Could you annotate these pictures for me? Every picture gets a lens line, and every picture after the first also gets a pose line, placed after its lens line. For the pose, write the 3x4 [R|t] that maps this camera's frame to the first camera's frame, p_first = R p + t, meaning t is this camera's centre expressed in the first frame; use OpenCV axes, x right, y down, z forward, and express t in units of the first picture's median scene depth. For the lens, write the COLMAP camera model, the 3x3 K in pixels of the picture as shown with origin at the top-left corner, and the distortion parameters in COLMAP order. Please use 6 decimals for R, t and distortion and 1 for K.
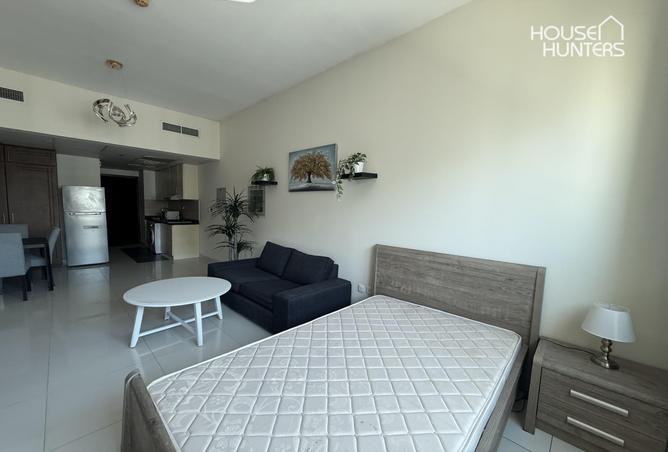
lens RADIAL K [[264.7, 0, 336.8], [0, 264.7, 228.7], [0, 0, 1]] dist [-0.000532, 0.000324]
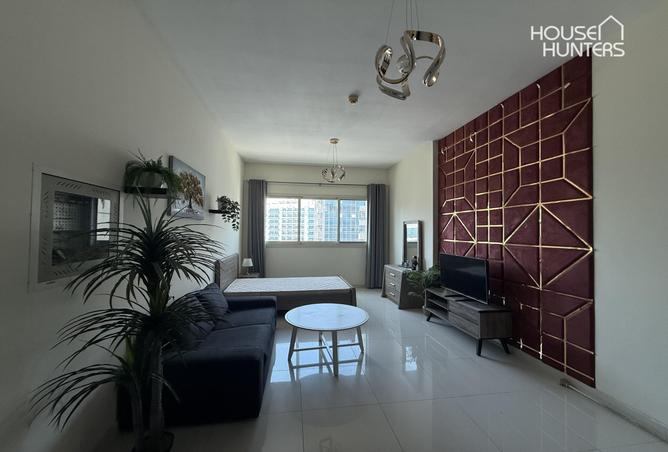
lens RADIAL K [[264.7, 0, 332.7], [0, 264.7, 228.3], [0, 0, 1]] dist [-0.000532, 0.000324]
pose [[-0.790252, -0.025659, 0.612245, -1.030161], [0.017998, 0.997720, 0.065045, -0.167905], [-0.612518, 0.062421, -0.787988, 1.488244]]
